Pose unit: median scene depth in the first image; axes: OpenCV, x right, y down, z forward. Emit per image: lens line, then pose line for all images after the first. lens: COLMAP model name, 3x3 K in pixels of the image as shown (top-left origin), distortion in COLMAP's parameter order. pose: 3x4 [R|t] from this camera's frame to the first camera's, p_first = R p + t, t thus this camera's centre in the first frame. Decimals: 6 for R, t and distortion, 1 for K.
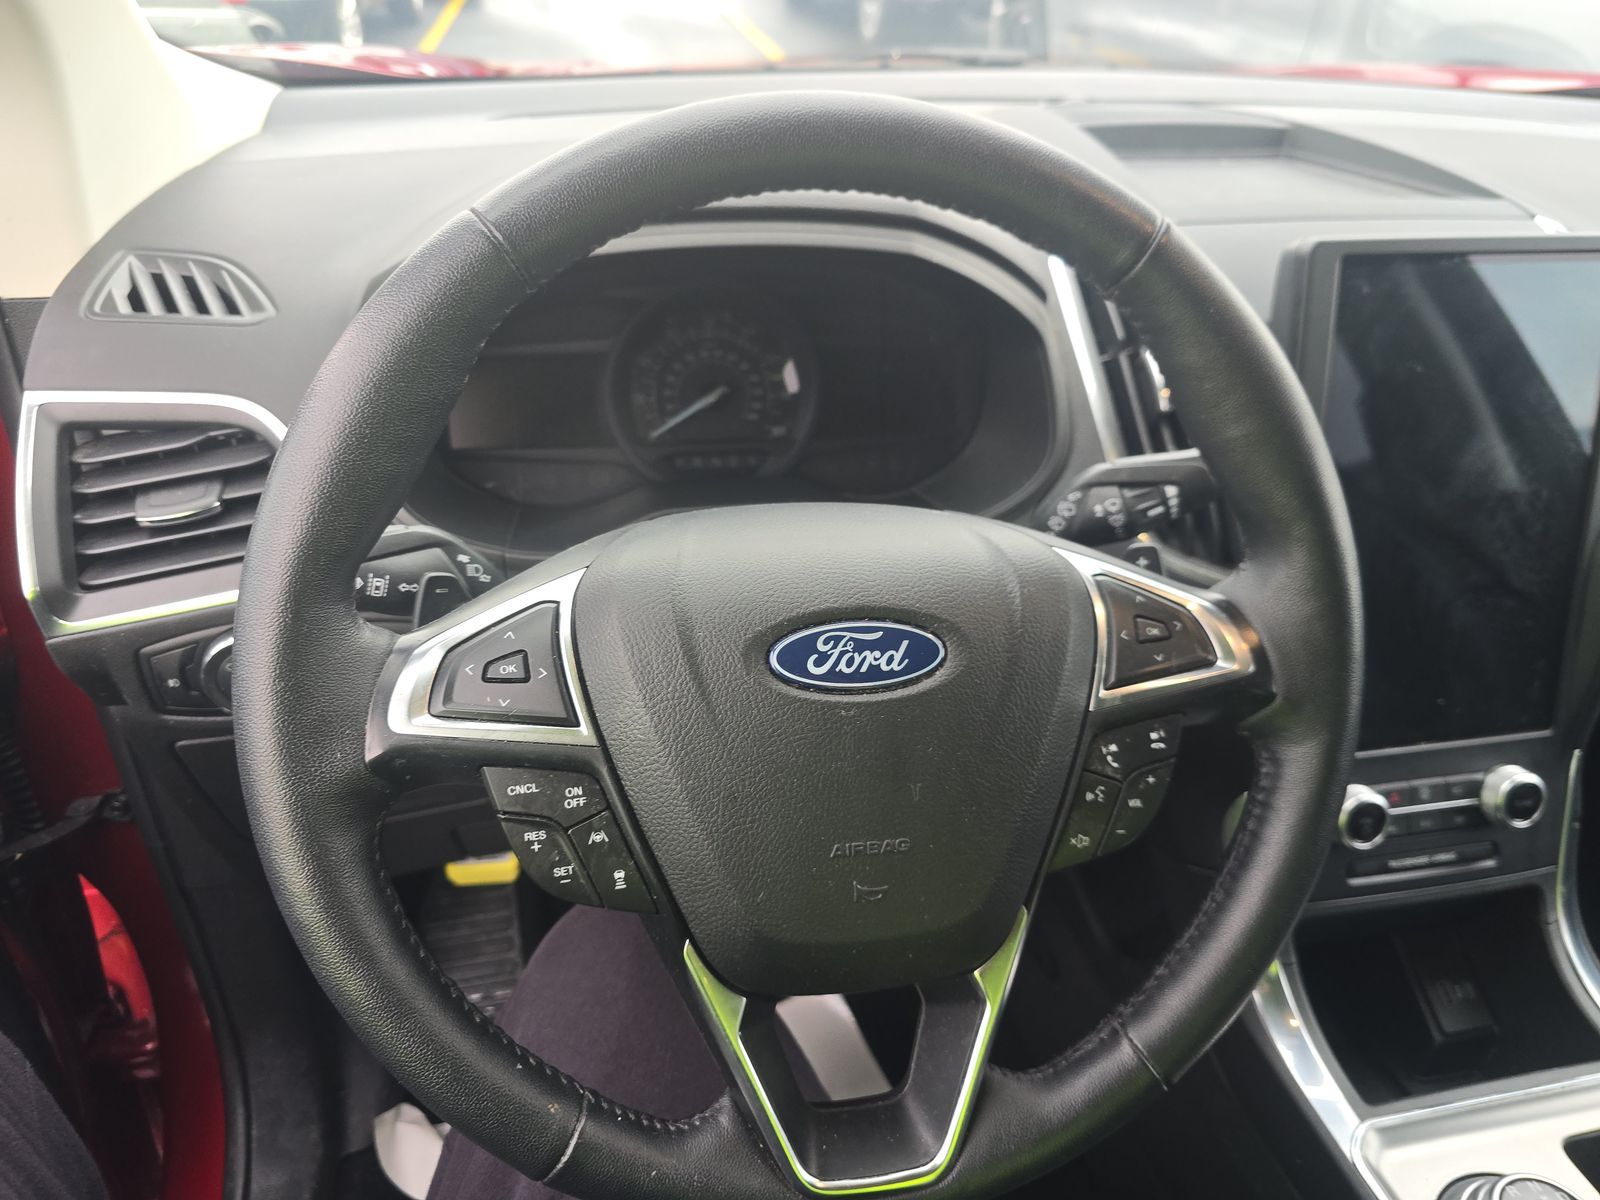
lens RADIAL K [[1110.7, 0, 774.4], [0, 1110.7, 603.7], [0, 0, 1]] dist [0.059622, -0.060160]
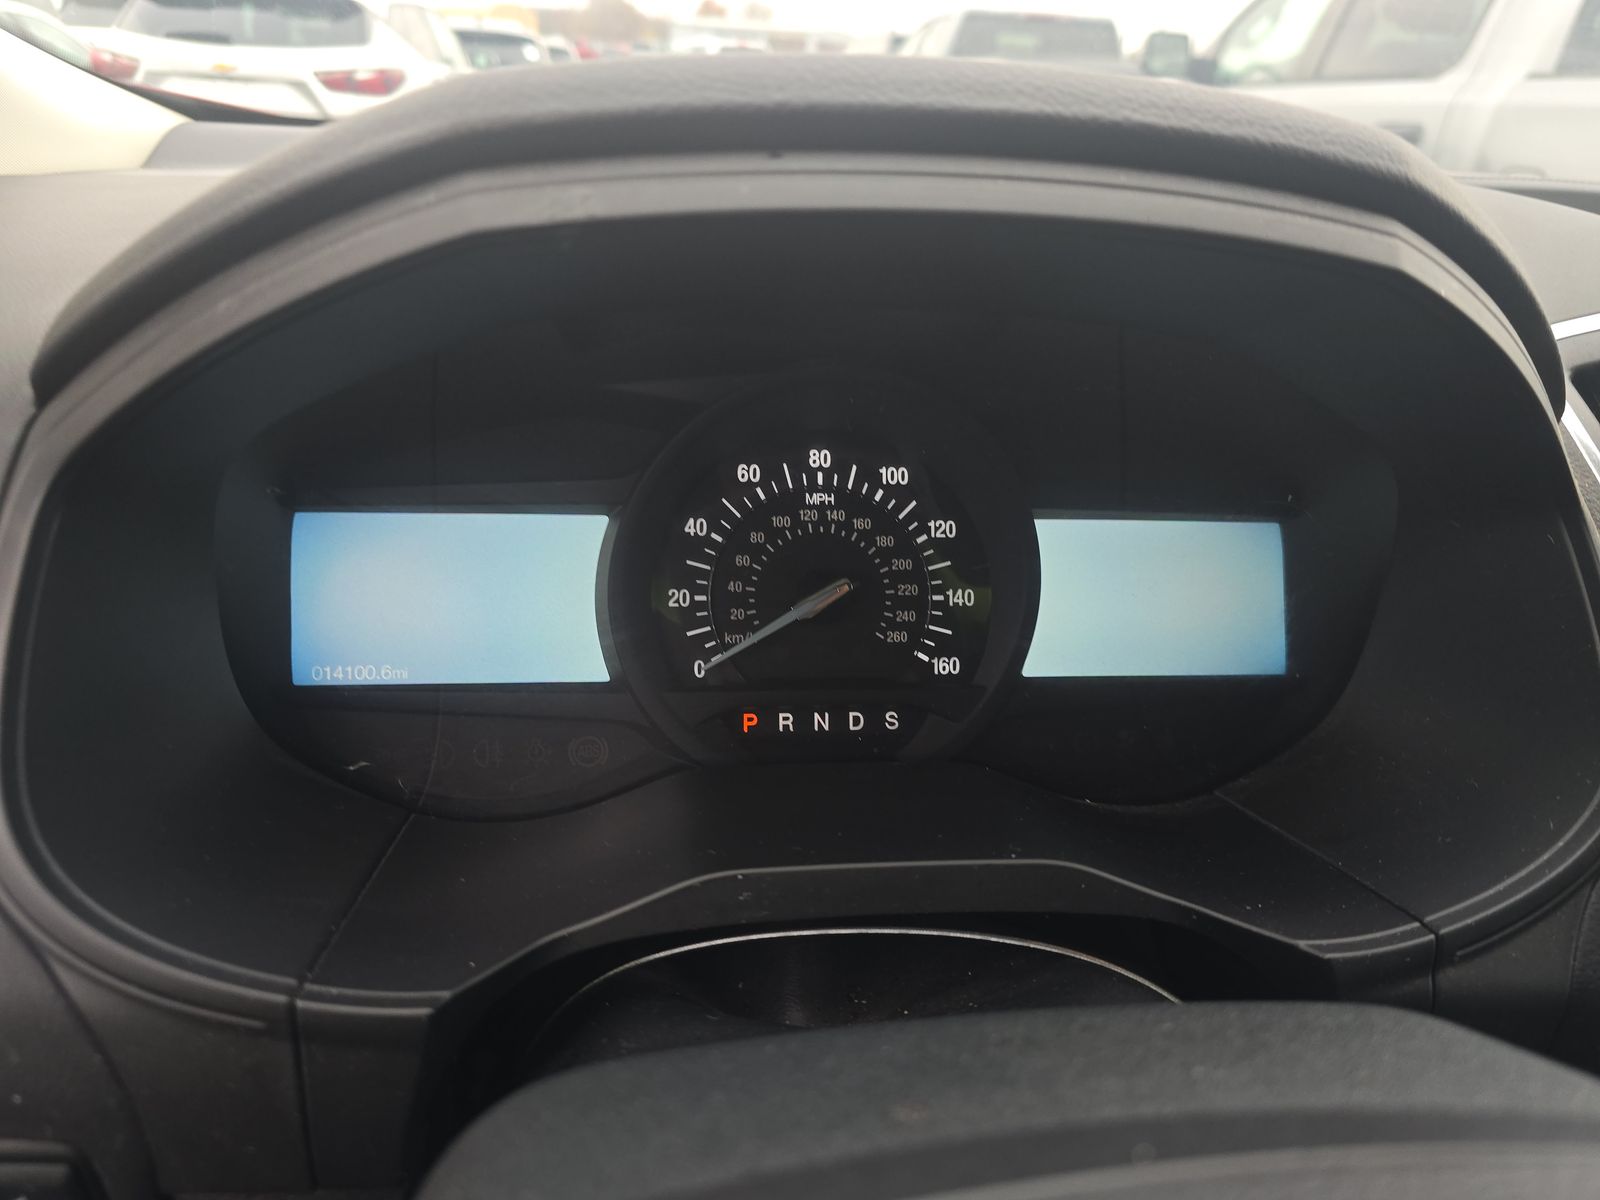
lens RADIAL K [[1073.2, 0, 793.9], [0, 1073.2, 596.8], [0, 0, 1]] dist [0.043420, -0.003447]
pose [[0.999075, 0.036631, -0.022507, -0.096664], [-0.039597, 0.987924, -0.149796, -0.188676], [0.016748, 0.150548, 0.988461, 0.864957]]
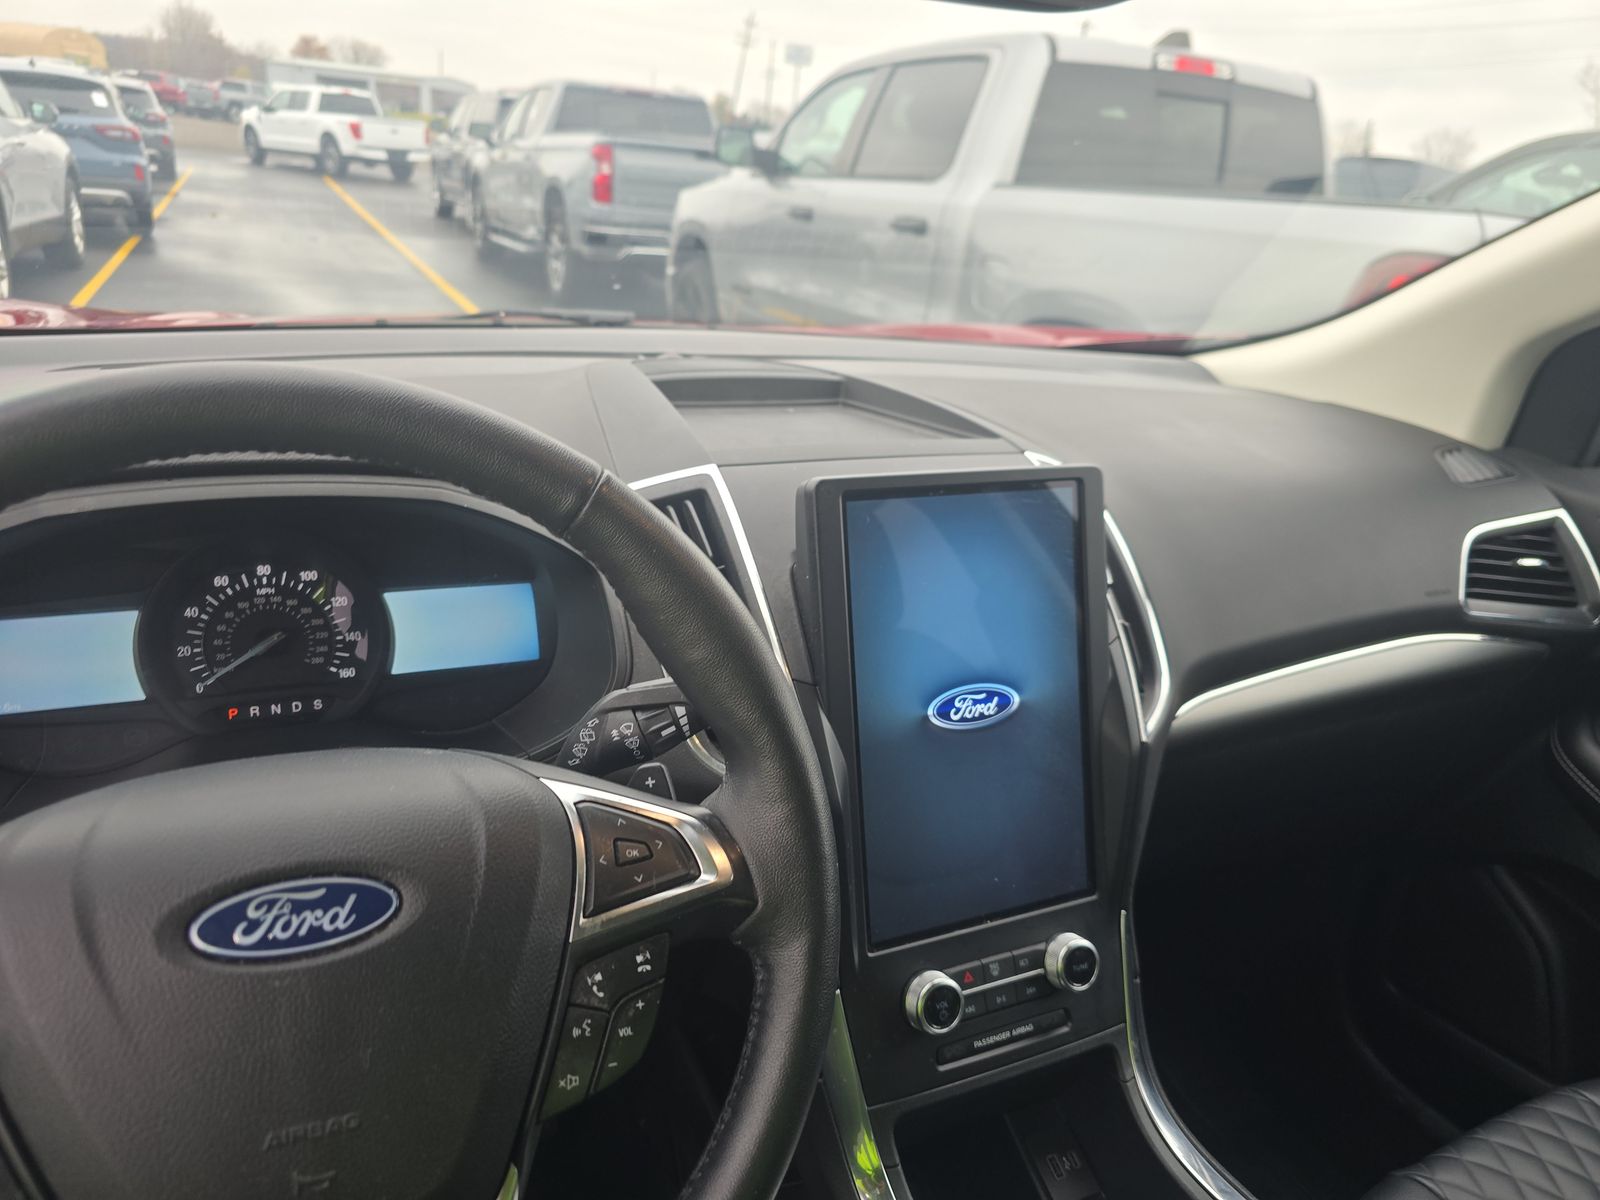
lens RADIAL K [[1110.7, 0, 774.4], [0, 1110.7, 603.7], [0, 0, 1]] dist [0.059622, -0.060160]
pose [[0.968077, -0.053758, 0.244821, 0.221229], [0.099857, 0.978589, -0.179978, -0.001954], [-0.229904, 0.198680, 0.952717, -0.054025]]
